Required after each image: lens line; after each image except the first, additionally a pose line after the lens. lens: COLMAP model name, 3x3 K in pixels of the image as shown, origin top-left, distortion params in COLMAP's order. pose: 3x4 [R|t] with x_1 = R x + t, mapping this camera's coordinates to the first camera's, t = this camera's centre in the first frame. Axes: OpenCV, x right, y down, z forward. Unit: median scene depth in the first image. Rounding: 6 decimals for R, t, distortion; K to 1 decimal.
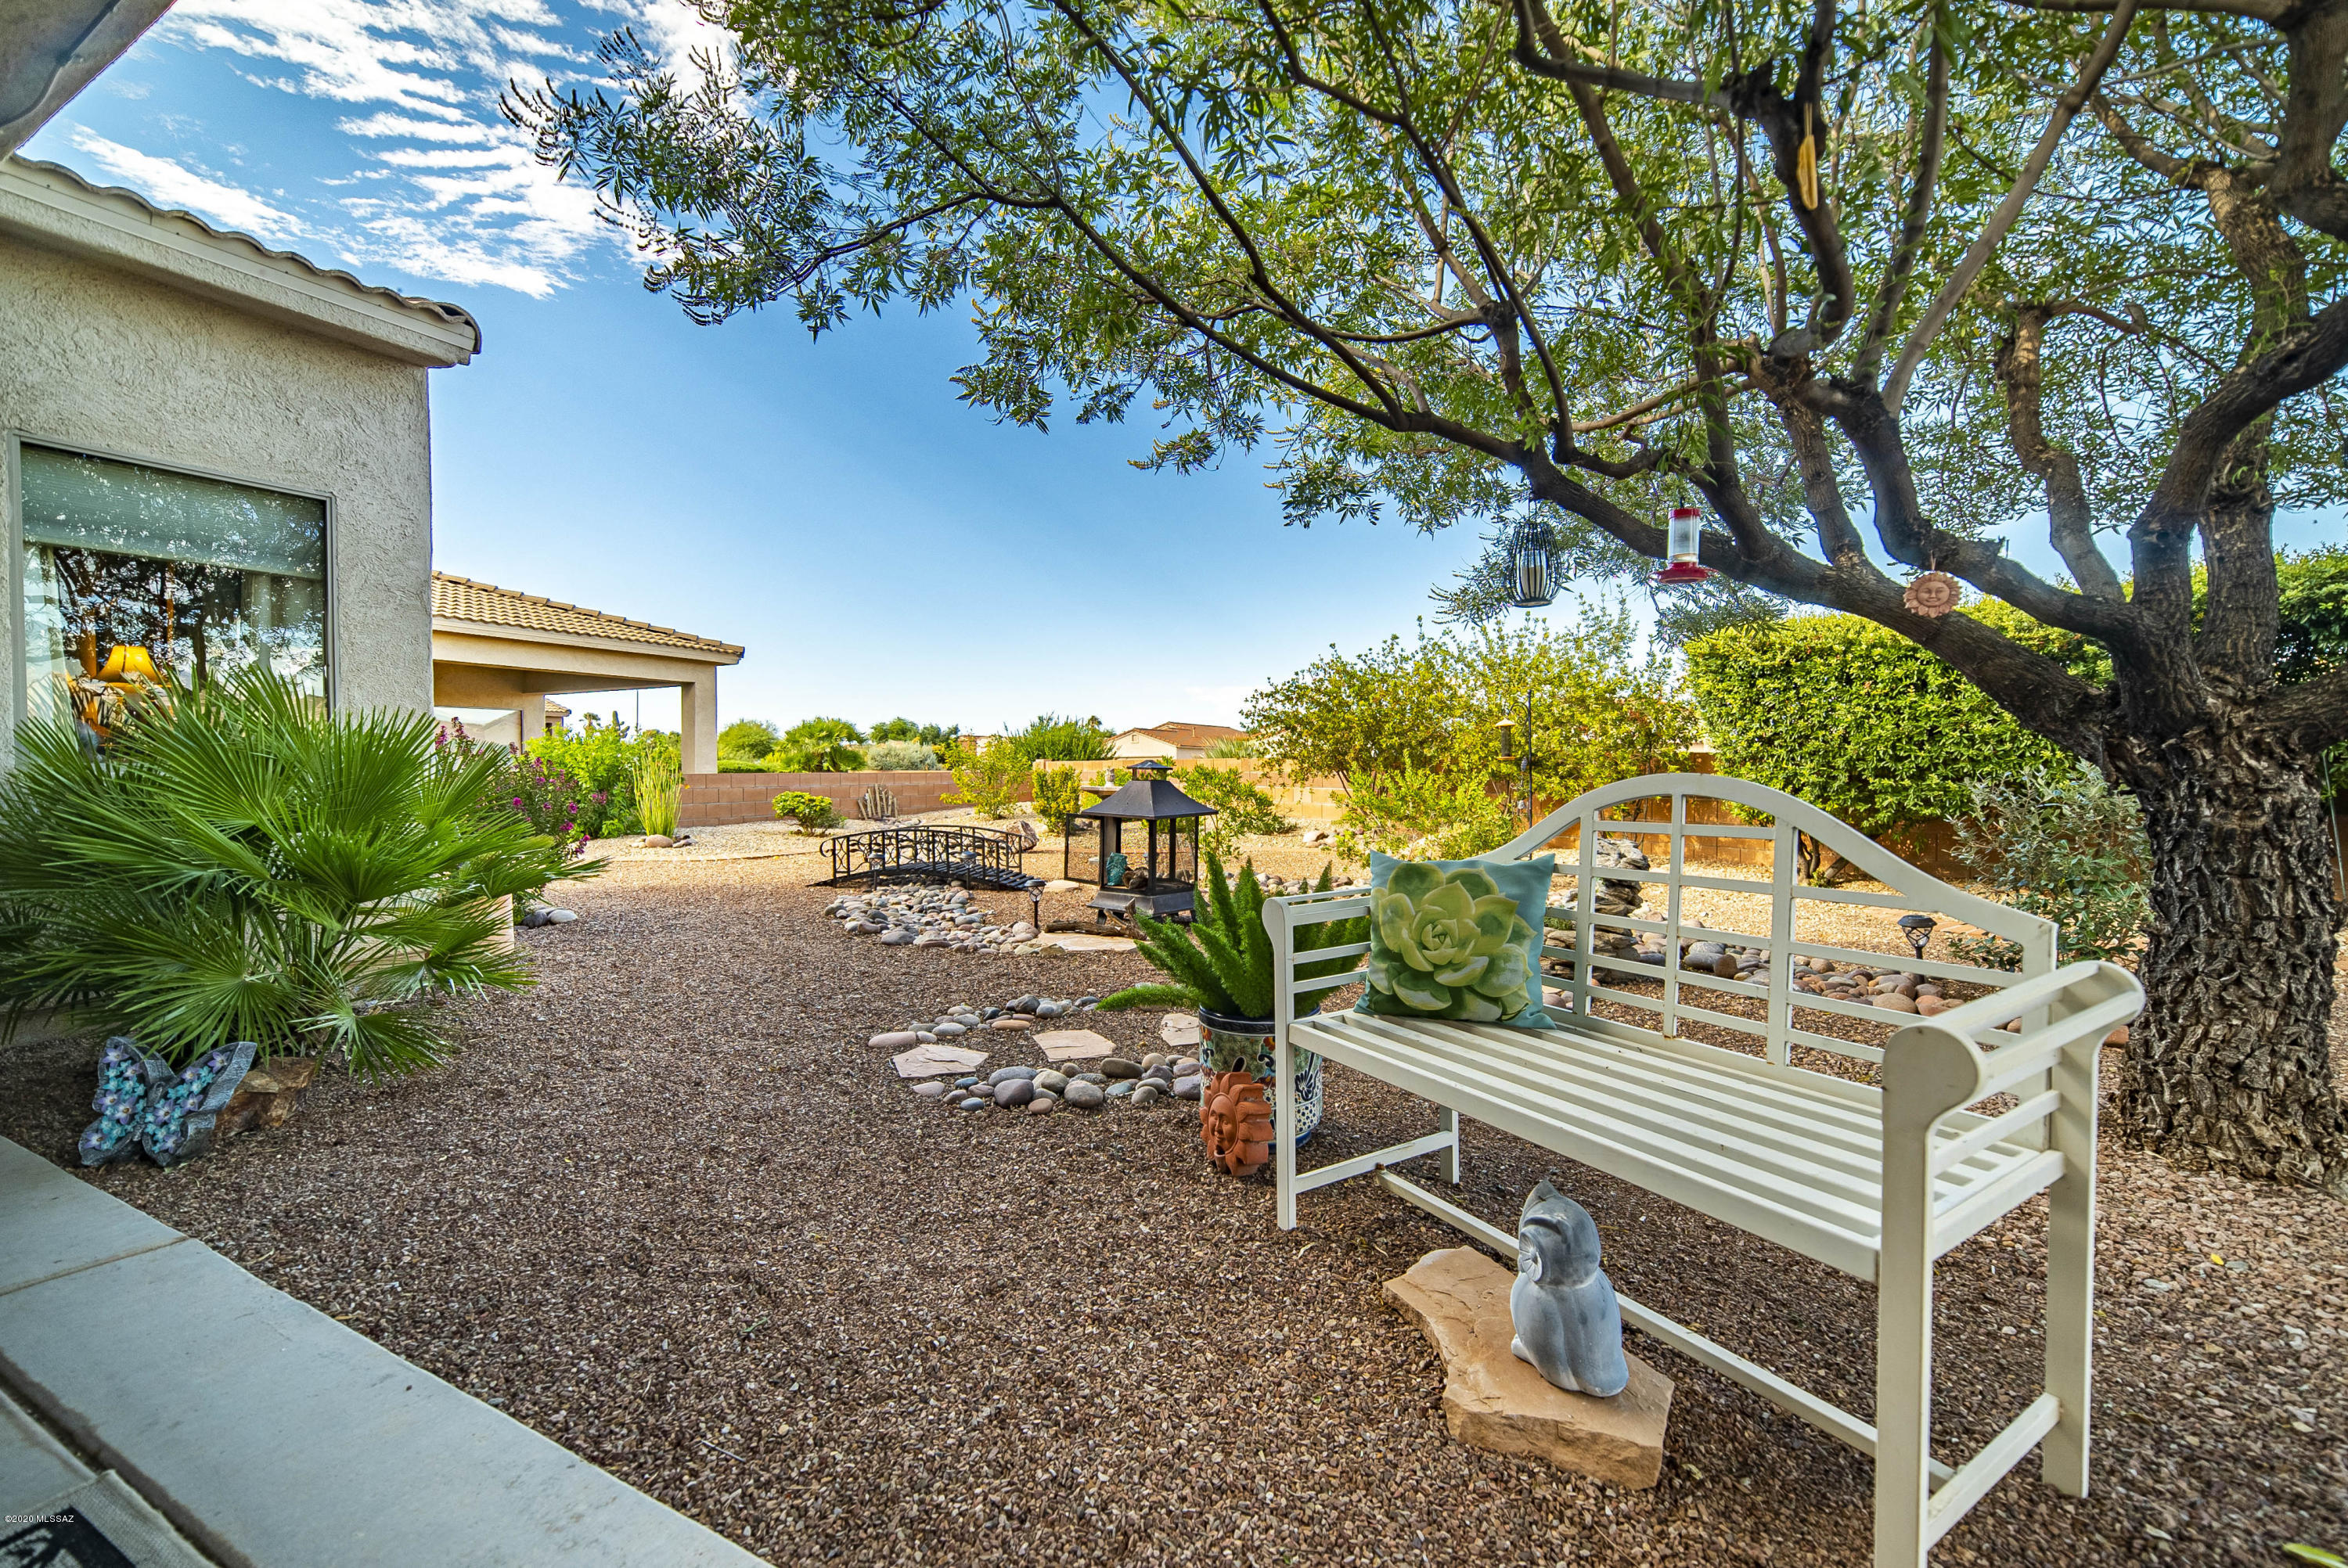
lens RADIAL K [[933.1, 0, 1174.0], [0, 933.1, 784.0], [0, 0, 1]] dist [-0.005977, 0.000129]
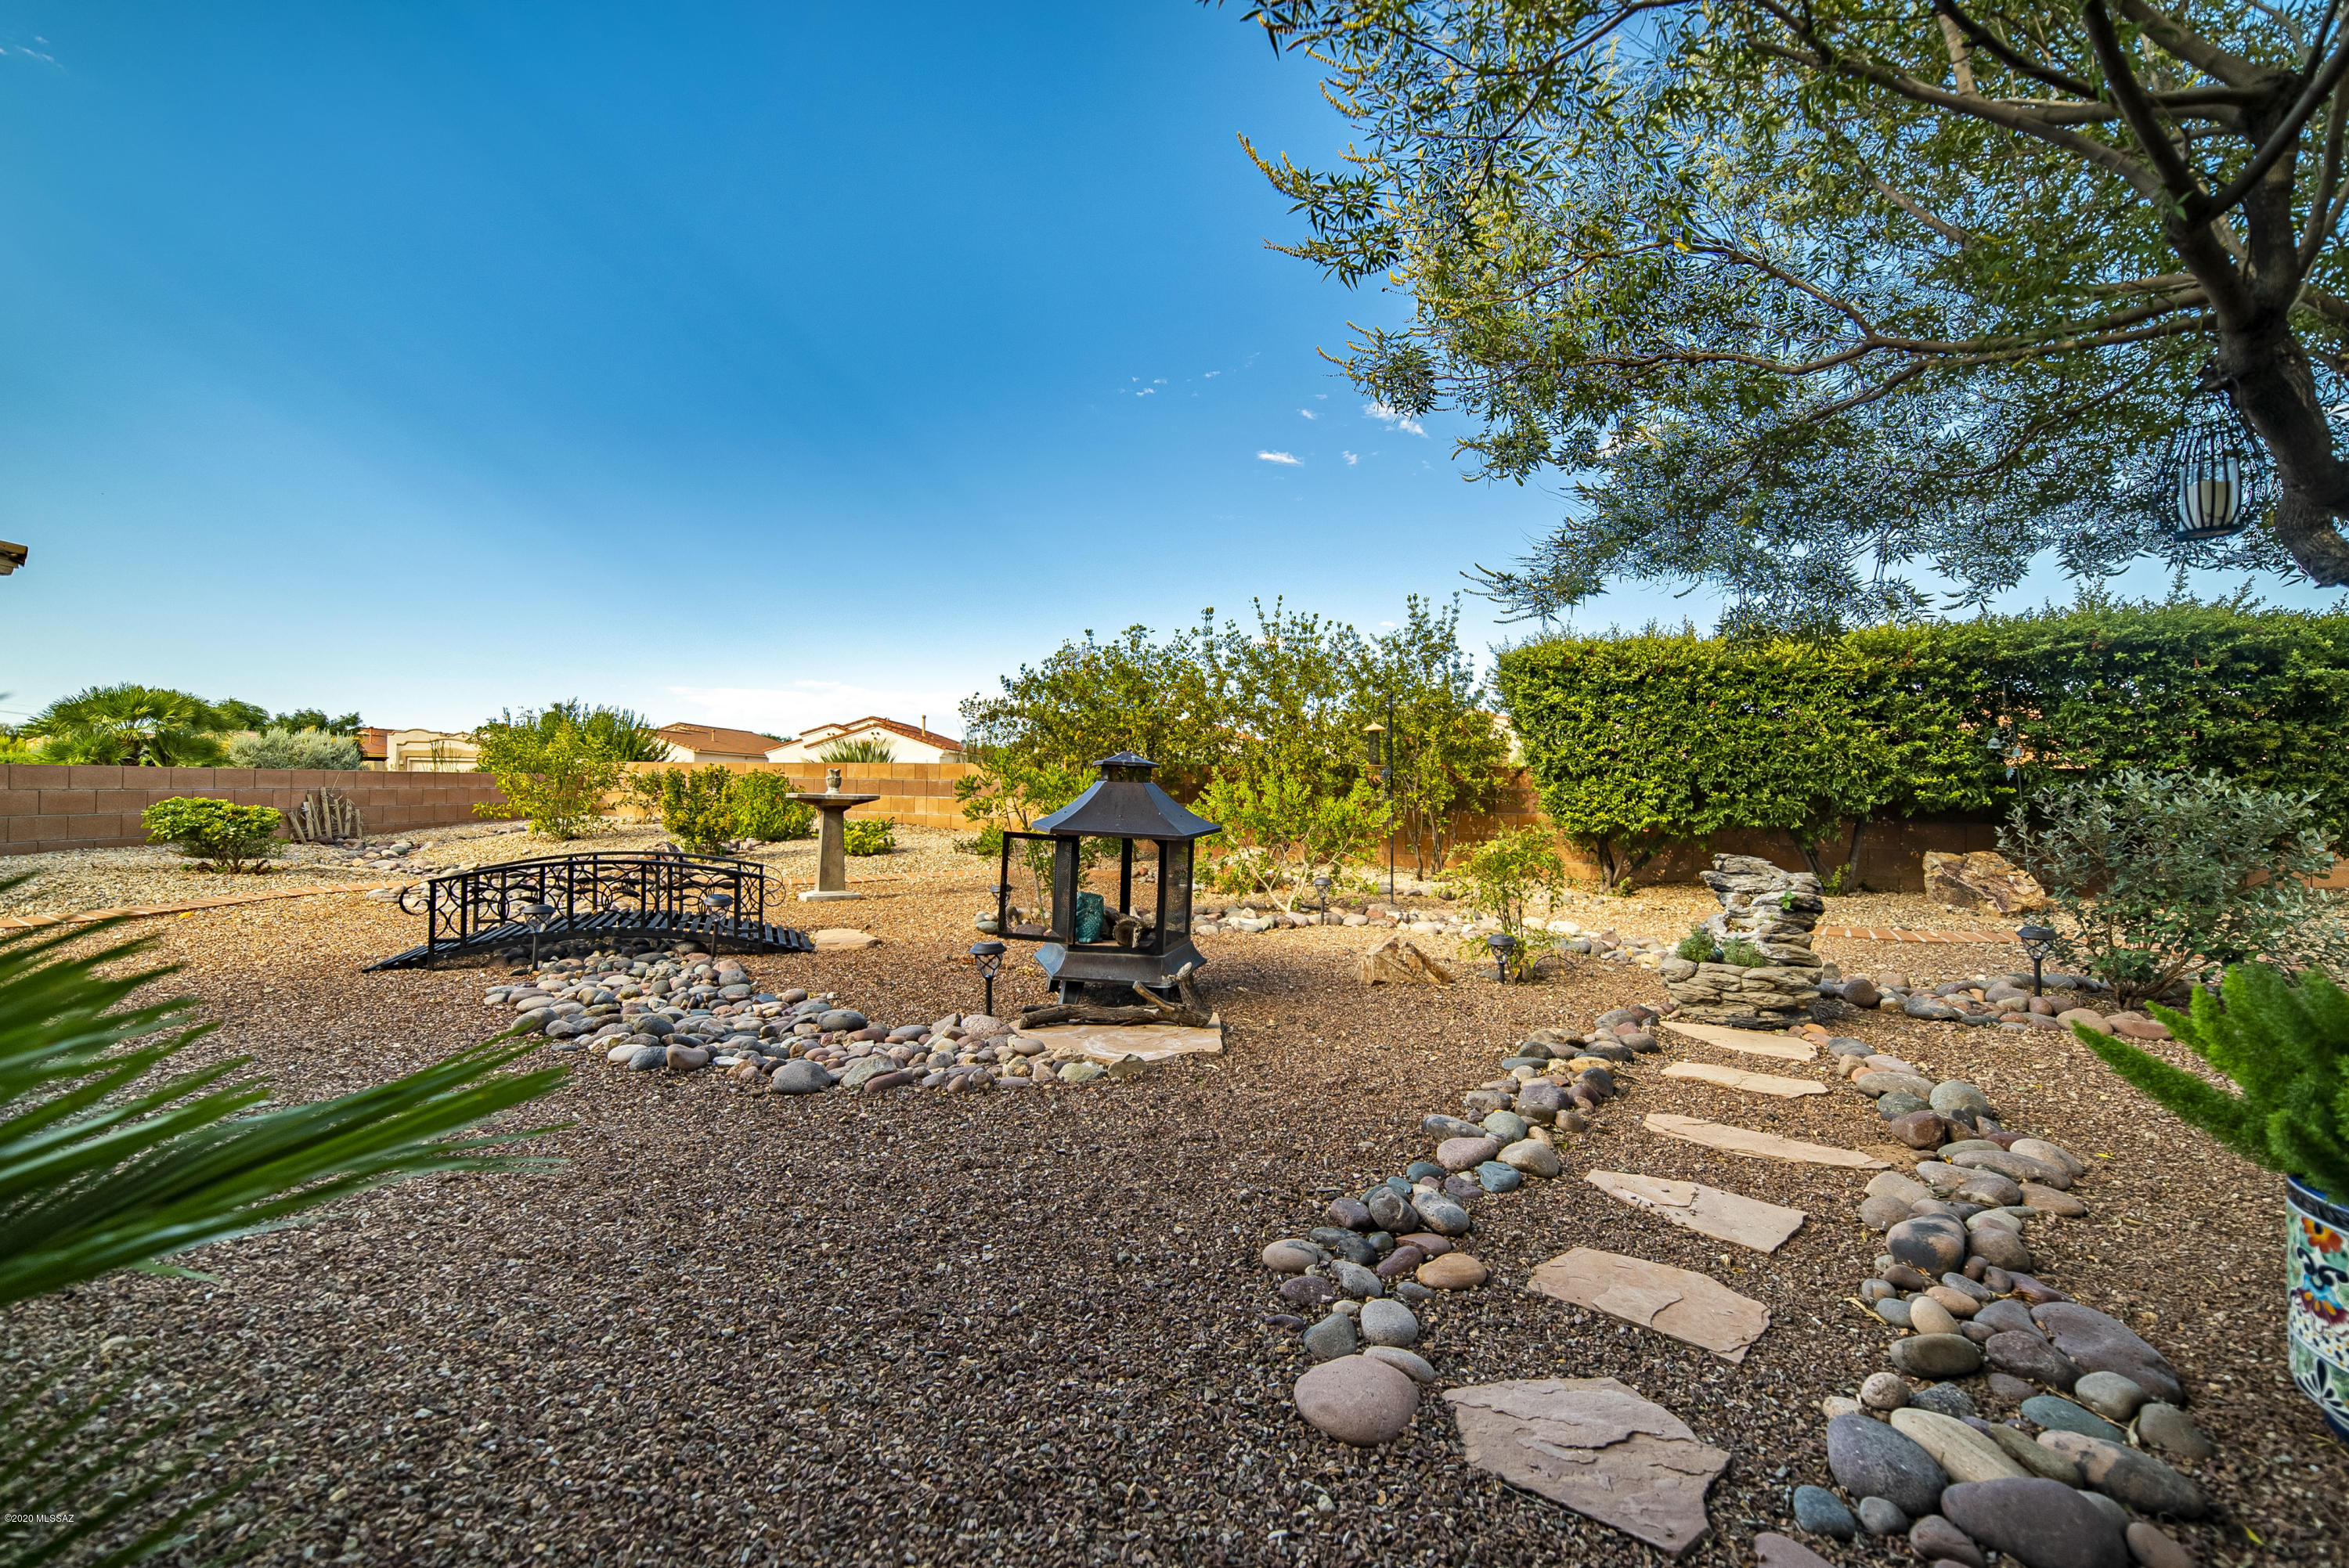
lens RADIAL K [[933.5, 0, 1174.5], [0, 933.5, 784.0], [0, 0, 1]] dist [-0.005977, 0.000129]
pose [[0.867107, 0.017238, 0.497824, -0.296900], [-0.009112, 0.999783, -0.018750, 0.009895], [-0.498039, 0.011722, 0.867076, 0.348193]]
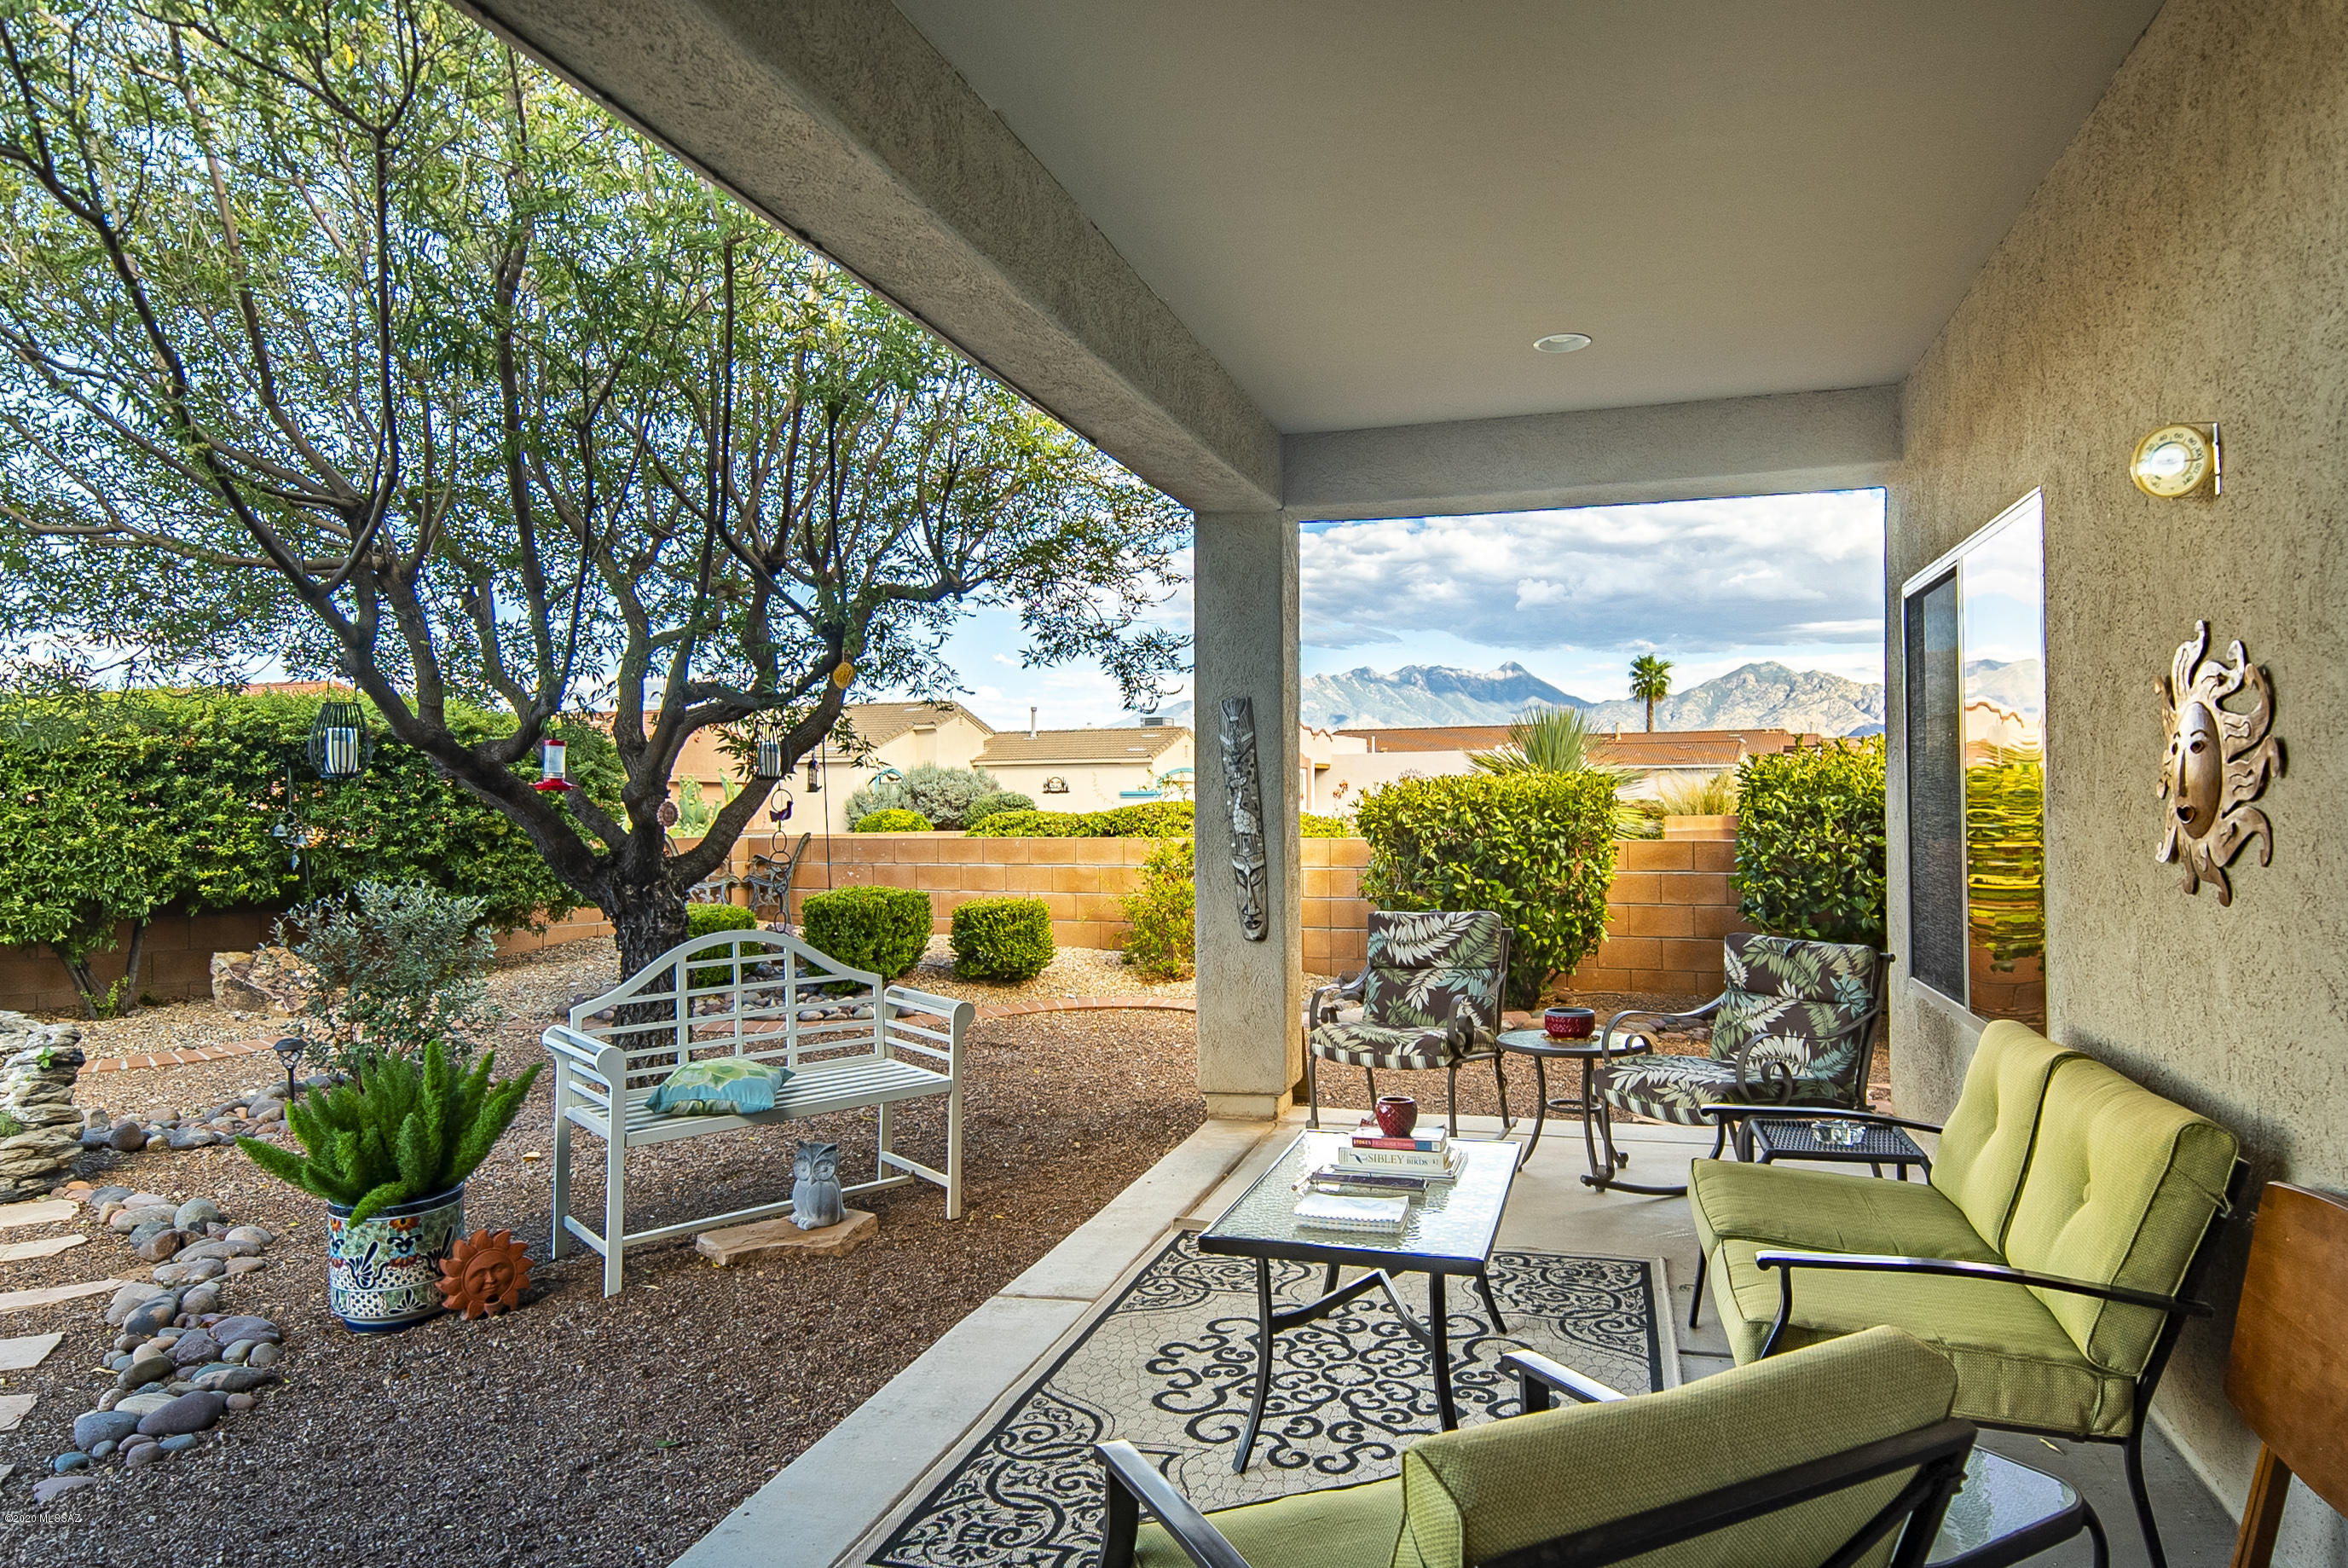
lens RADIAL K [[1434.2, 0, 1174.0], [0, 1434.2, 784.0], [0, 0, 1]] dist [0.058787, -0.074320]
pose [[-0.189877, 0.021703, 0.981568, -0.606925], [0.028278, 0.999462, -0.016628, -0.053377], [-0.981401, 0.024600, -0.190389, 0.185159]]
